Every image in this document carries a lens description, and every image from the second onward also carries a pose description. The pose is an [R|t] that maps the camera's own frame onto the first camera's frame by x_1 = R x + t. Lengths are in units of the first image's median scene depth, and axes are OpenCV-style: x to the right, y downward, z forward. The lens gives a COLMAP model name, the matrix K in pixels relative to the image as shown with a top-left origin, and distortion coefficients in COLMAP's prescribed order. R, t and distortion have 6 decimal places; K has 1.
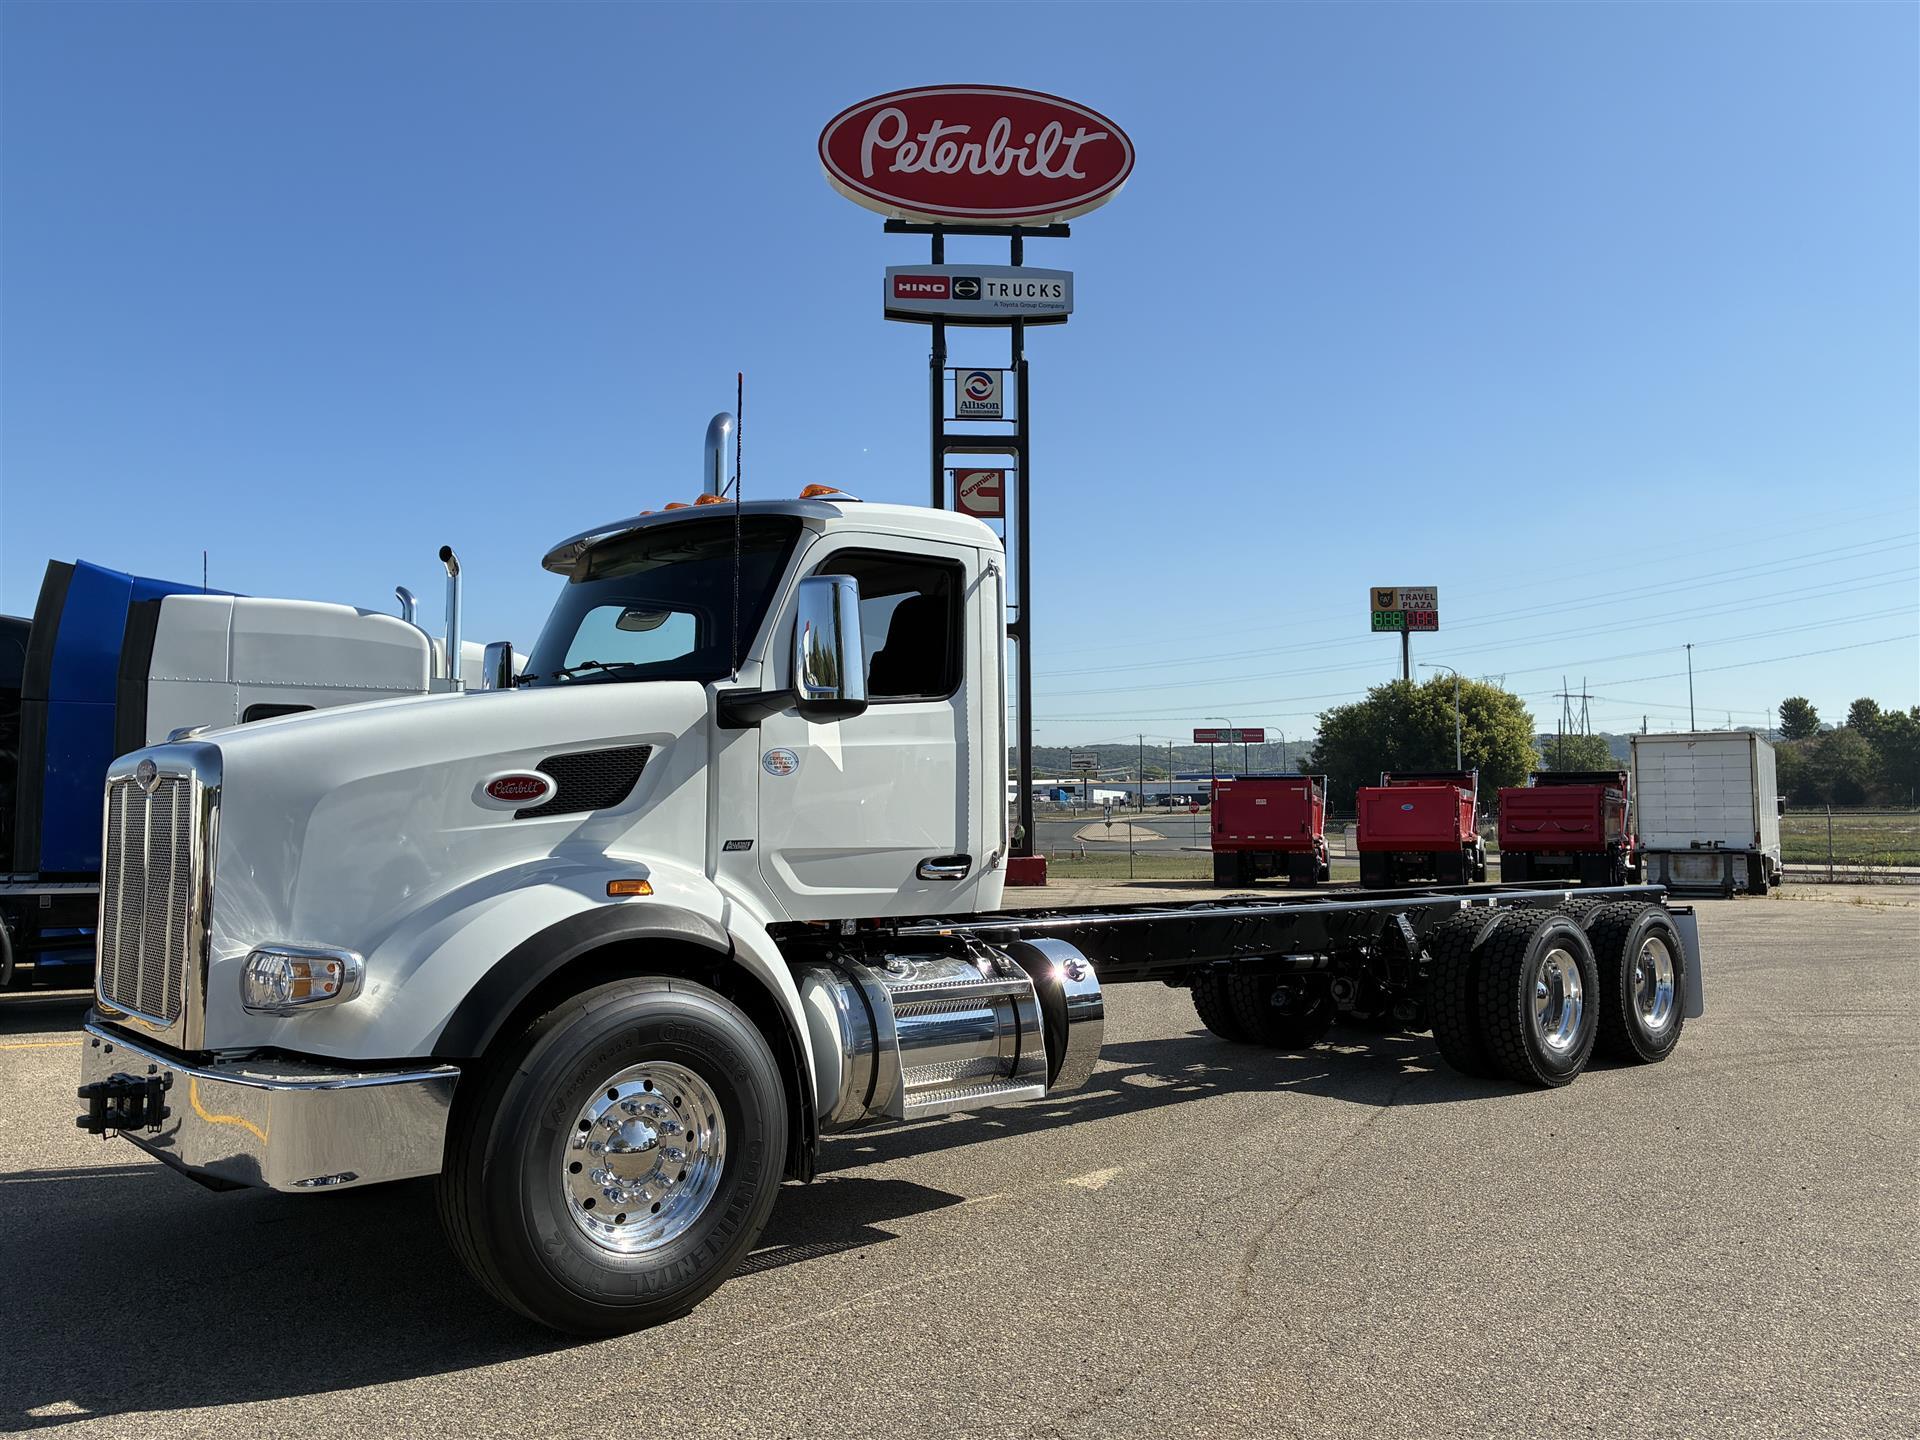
lens RADIAL K [[1590.9, 0, 960.0], [0, 1590.9, 720.0], [0, 0, 1]] dist [0.003122, -0.004575]
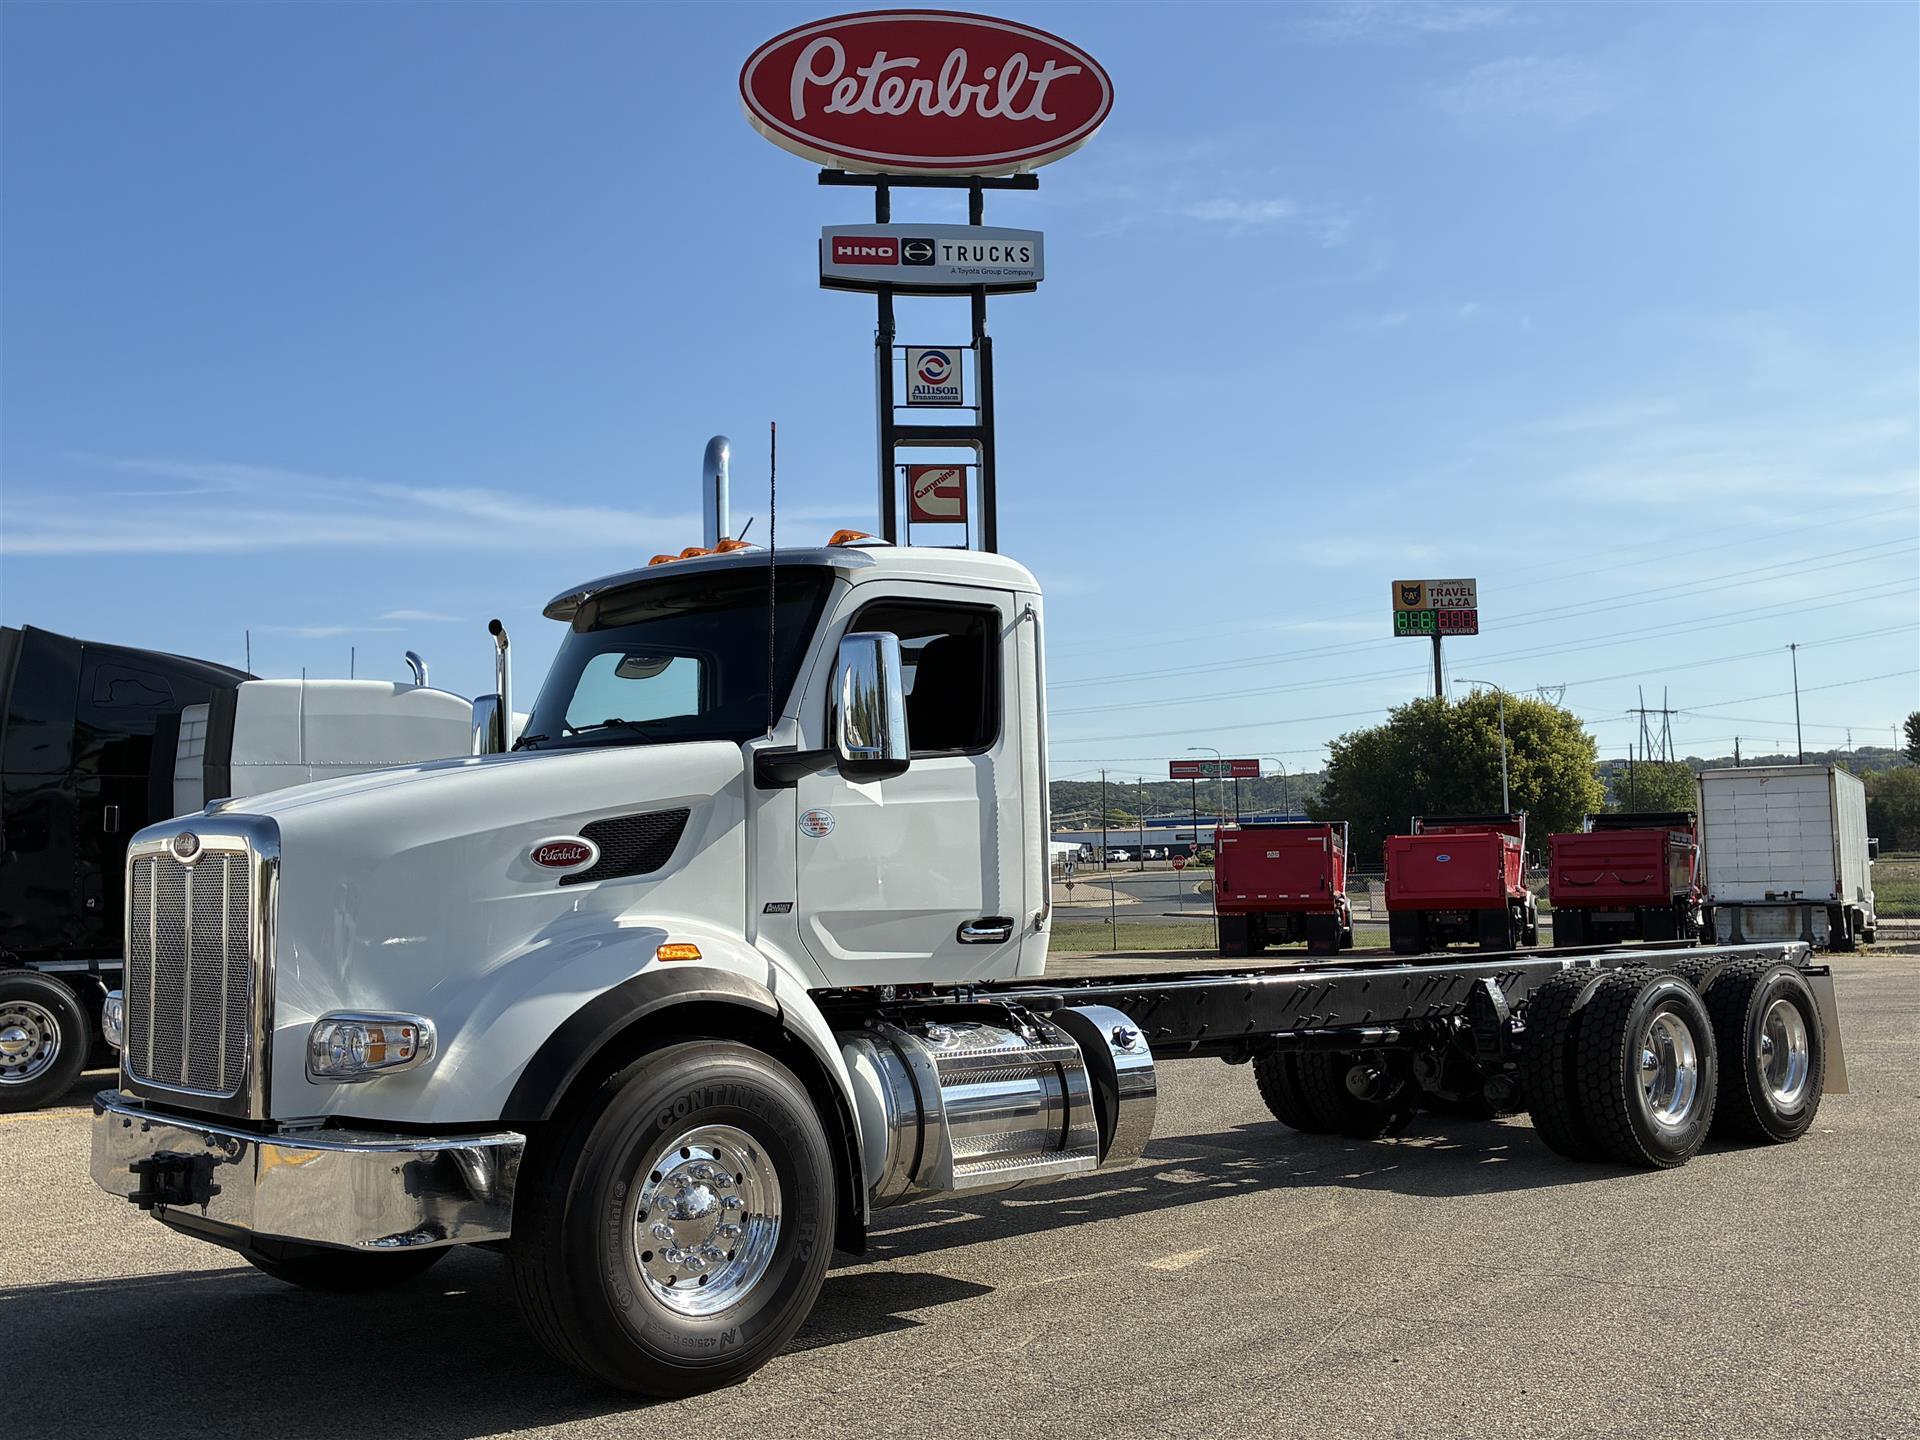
lens RADIAL K [[2174.6, 0, 949.6], [0, 2174.6, 751.4], [0, 0, 1]] dist [0.014921, -0.007824]
pose [[0.998525, -0.014789, 0.052235, -0.043172], [0.014697, 0.999890, 0.002150, -0.008575], [-0.052261, -0.001379, 0.998632, -0.152830]]
